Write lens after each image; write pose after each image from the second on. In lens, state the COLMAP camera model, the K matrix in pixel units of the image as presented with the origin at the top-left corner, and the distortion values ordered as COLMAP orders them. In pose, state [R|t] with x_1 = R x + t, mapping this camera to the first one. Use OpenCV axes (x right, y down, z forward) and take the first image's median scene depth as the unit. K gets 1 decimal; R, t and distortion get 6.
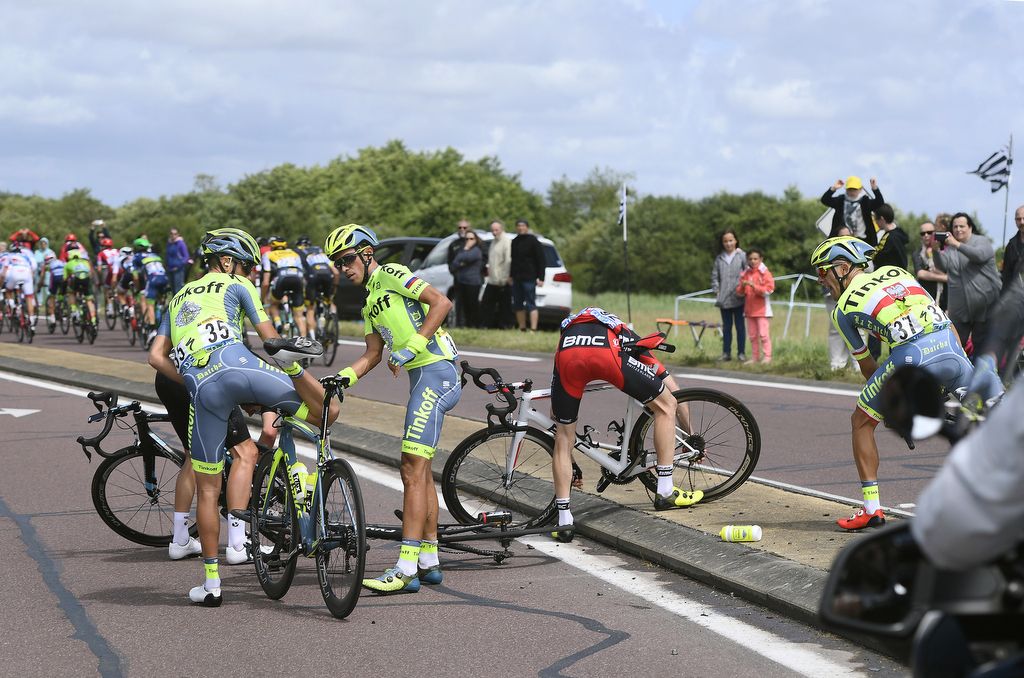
lens RADIAL K [[2889.5, 0, 512.0], [0, 2889.5, 339.0], [0, 0, 1]] dist [-0.118007, 0.900811]
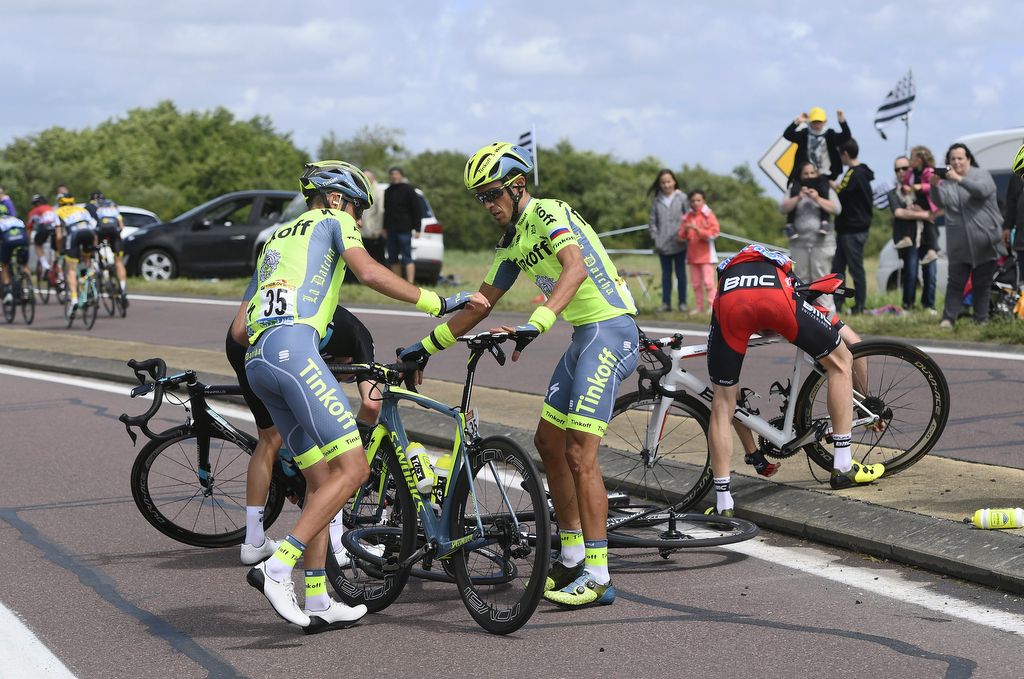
lens RADIAL K [[2889.5, 0, 512.0], [0, 2889.5, 339.5], [0, 0, 1]] dist [-0.118007, 0.900811]
pose [[0.996862, -0.021329, 0.076235, -0.099330], [0.020166, 0.999669, 0.015994, 0.001448], [-0.076551, -0.014406, 0.996962, 0.175654]]
